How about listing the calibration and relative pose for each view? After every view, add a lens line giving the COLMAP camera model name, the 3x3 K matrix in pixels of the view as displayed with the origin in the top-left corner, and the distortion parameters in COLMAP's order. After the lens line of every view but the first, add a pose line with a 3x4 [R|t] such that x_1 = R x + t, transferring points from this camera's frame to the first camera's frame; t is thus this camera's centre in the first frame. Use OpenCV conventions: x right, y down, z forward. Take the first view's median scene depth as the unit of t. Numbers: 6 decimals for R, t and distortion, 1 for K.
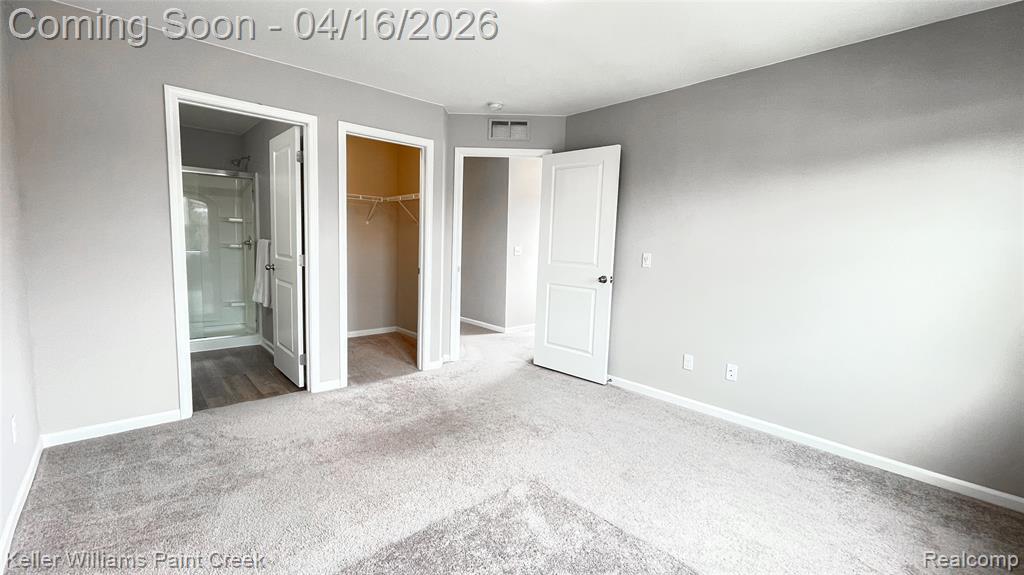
lens RADIAL K [[415.5, 0, 506.1], [0, 415.5, 284.9], [0, 0, 1]] dist [-0.006309, 0.001470]
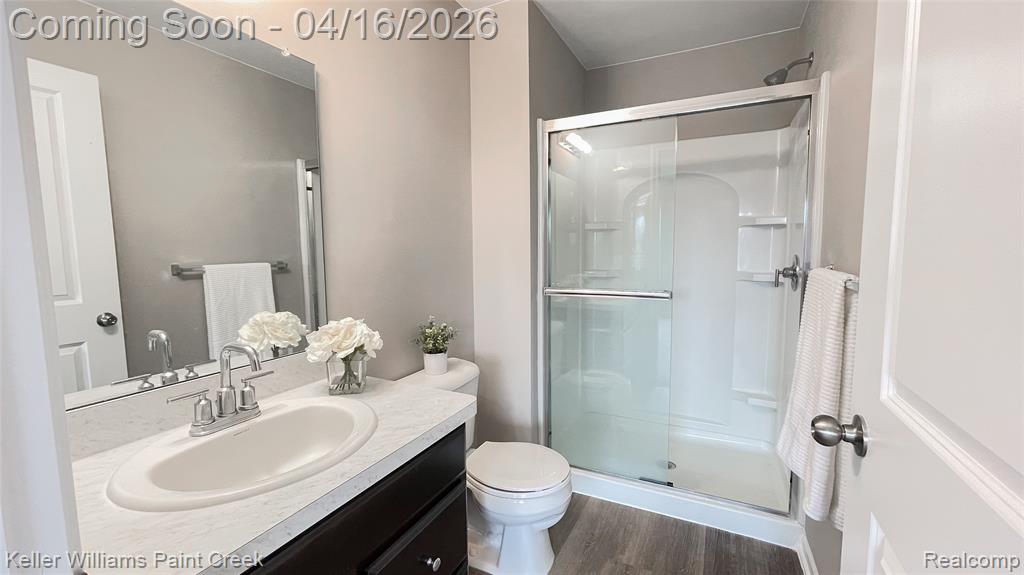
lens RADIAL K [[415.5, 0, 510.9], [0, 415.5, 284.1], [0, 0, 1]] dist [-0.006309, 0.001470]
pose [[0.359437, 0.043589, -0.932151, -0.358577], [-0.070713, 0.997309, 0.019369, -0.082877], [0.930486, 0.058953, 0.361552, 0.627967]]
